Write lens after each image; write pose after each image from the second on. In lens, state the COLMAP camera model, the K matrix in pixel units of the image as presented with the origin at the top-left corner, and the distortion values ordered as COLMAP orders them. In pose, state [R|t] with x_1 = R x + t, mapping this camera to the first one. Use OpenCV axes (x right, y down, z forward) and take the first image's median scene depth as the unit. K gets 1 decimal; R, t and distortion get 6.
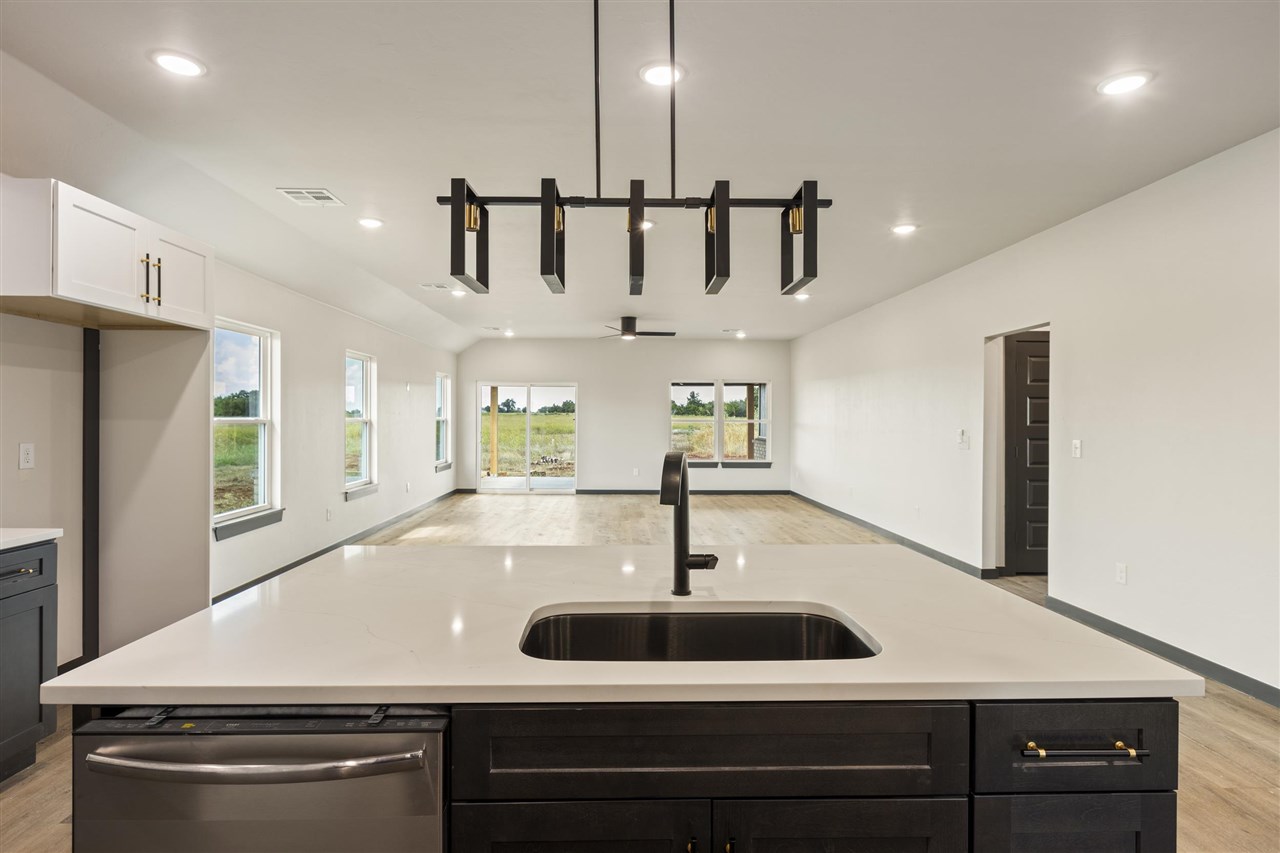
lens RADIAL K [[648.8, 0, 632.0], [0, 648.8, 435.4], [0, 0, 1]] dist [-0.003380, 0.000076]
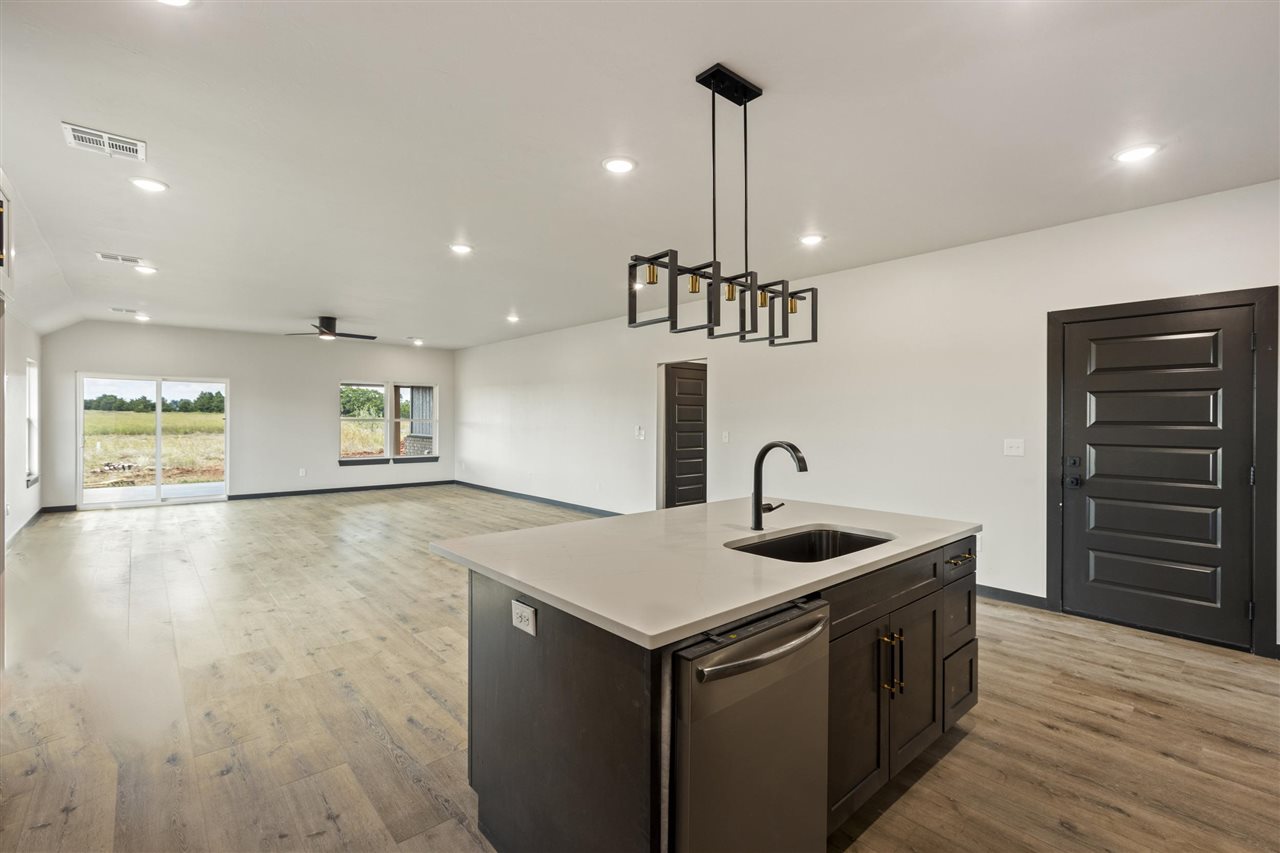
lens RADIAL K [[568.6, 0, 635.0], [0, 568.6, 420.5], [0, 0, 1]] dist [0.002382, 0.000578]
pose [[0.770058, -0.002784, 0.637968, -0.160123], [0.015487, 0.999777, -0.014330, -0.001654], [-0.637786, 0.020915, 0.769930, 0.014897]]
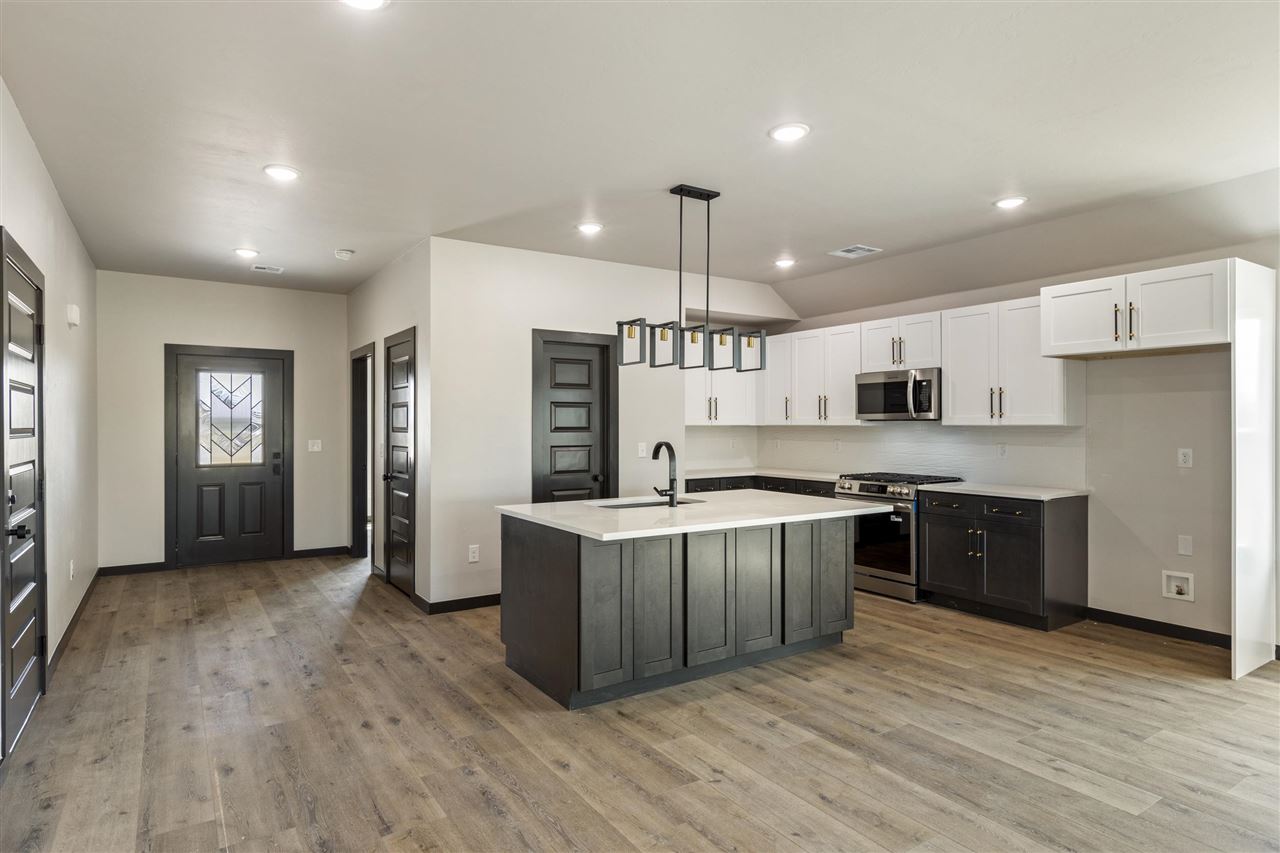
lens RADIAL K [[715.6, 0, 632.7], [0, 715.6, 423.8], [0, 0, 1]] dist [0.012528, -0.000891]
pose [[-0.850503, -0.006540, -0.525929, 0.225849], [-0.017581, 0.999717, 0.015999, -0.011554], [0.525676, 0.022854, -0.850378, 0.456408]]
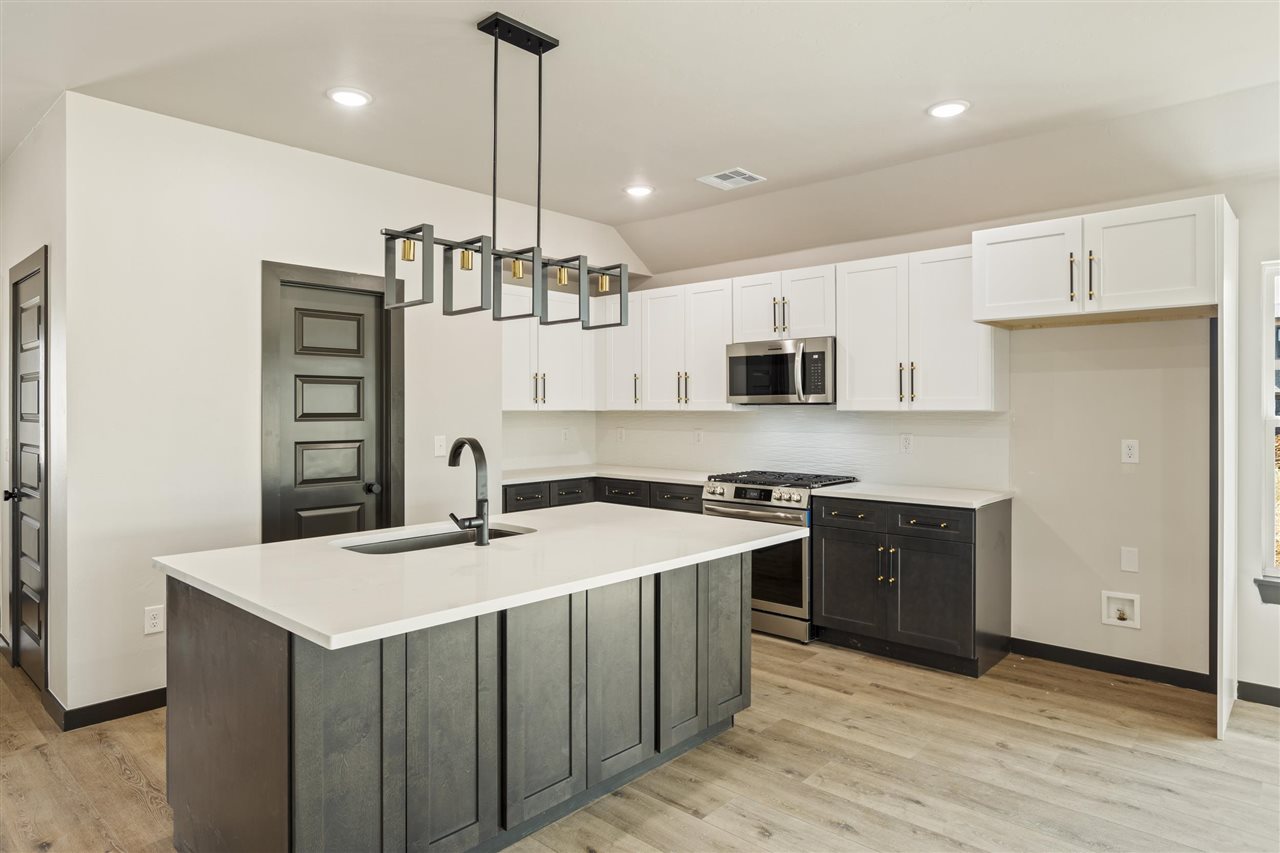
lens RADIAL K [[767.3, 0, 640.8], [0, 767.3, 411.6], [0, 0, 1]] dist [-0.000840, -0.000994]
pose [[-0.692174, -0.004431, -0.721717, 0.152631], [-0.021909, 0.999649, 0.014875, -0.009690], [0.721398, 0.026108, -0.692028, 0.354873]]
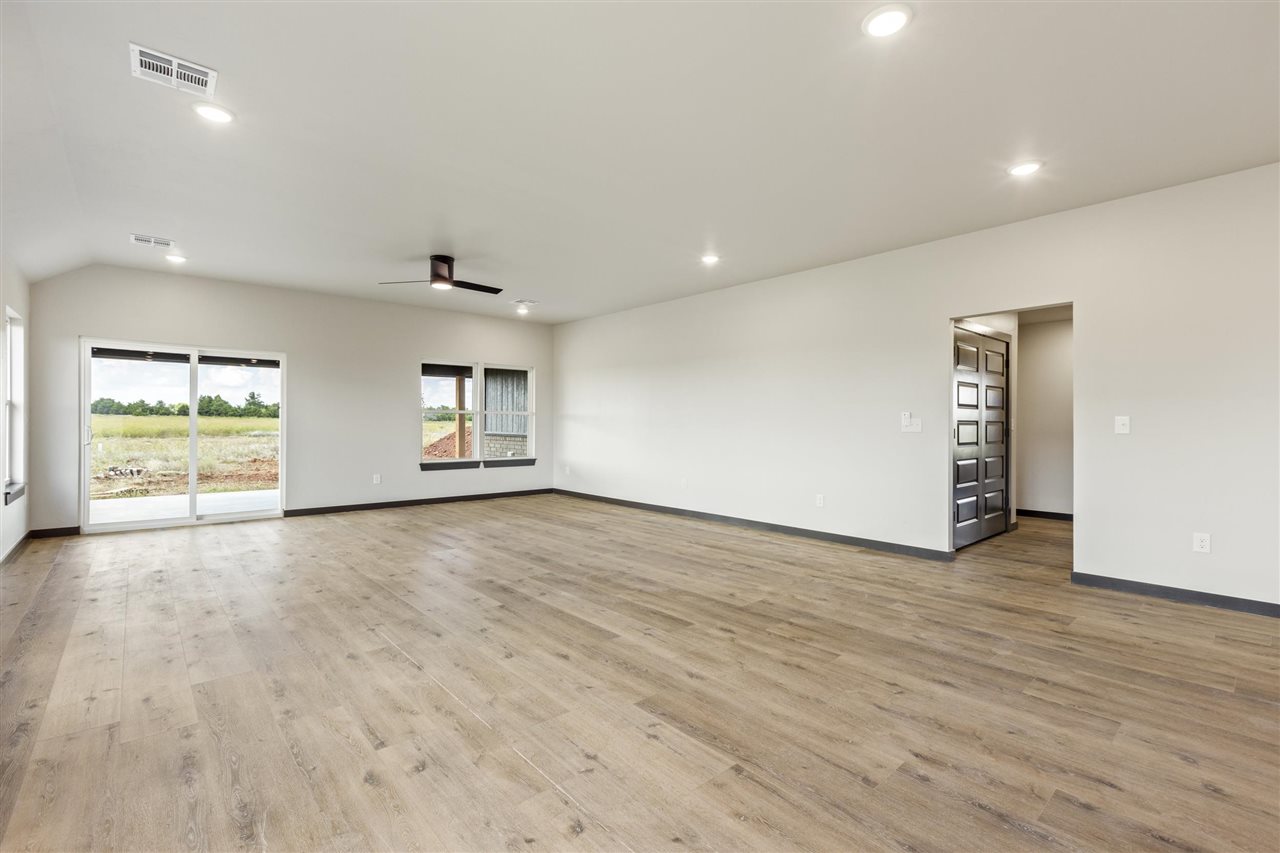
lens RADIAL K [[568.6, 0, 636.2], [0, 568.6, 423.5], [0, 0, 1]] dist [0.002382, 0.000578]
pose [[0.767490, -0.000114, 0.641060, -0.189529], [0.014671, 0.999741, -0.017386, 0.008722], [-0.640892, 0.022749, 0.767294, 0.314371]]
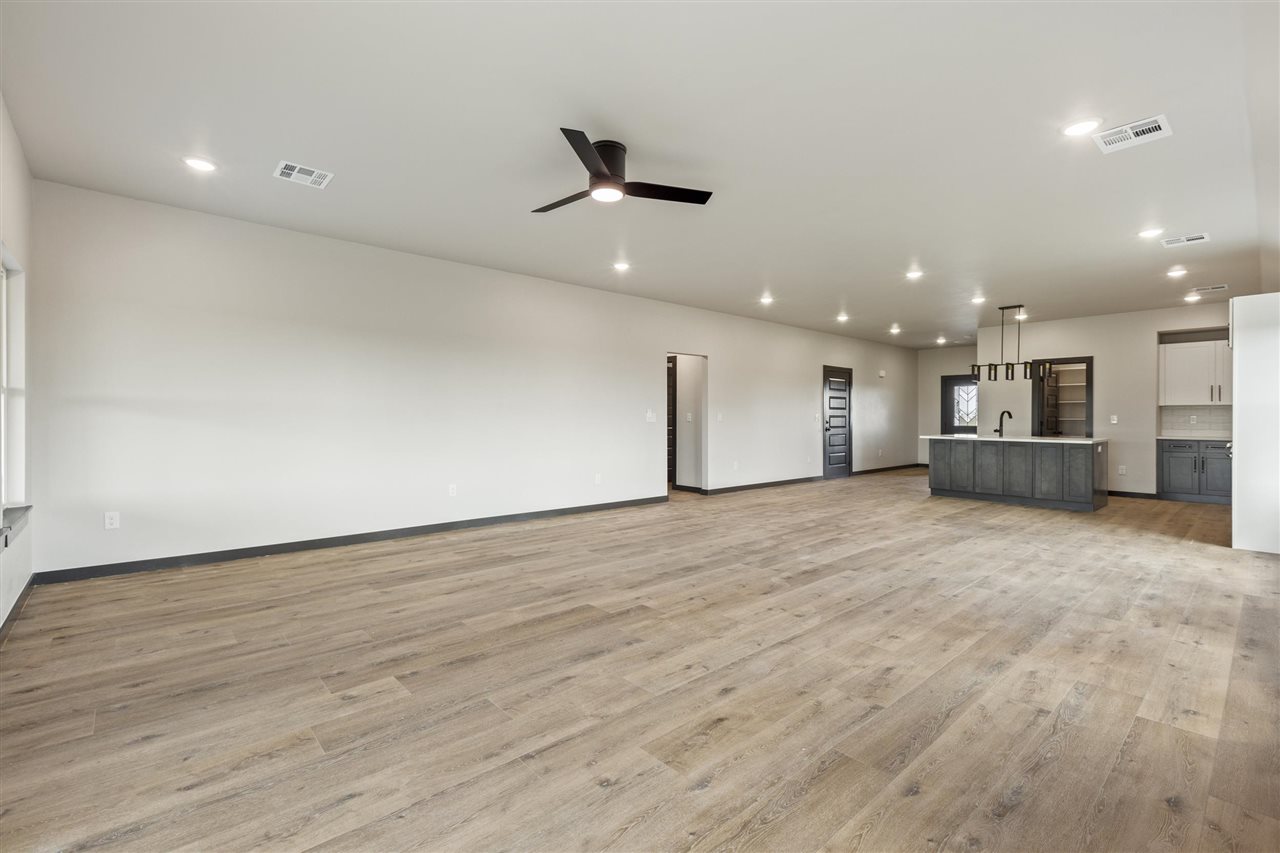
lens RADIAL K [[568.6, 0, 637.3], [0, 568.6, 415.9], [0, 0, 1]] dist [0.002382, 0.000578]
pose [[-0.644827, -0.006891, 0.764298, -0.243342], [0.013306, 0.999707, 0.020240, -0.010049], [-0.764213, 0.023221, -0.644546, 0.979966]]
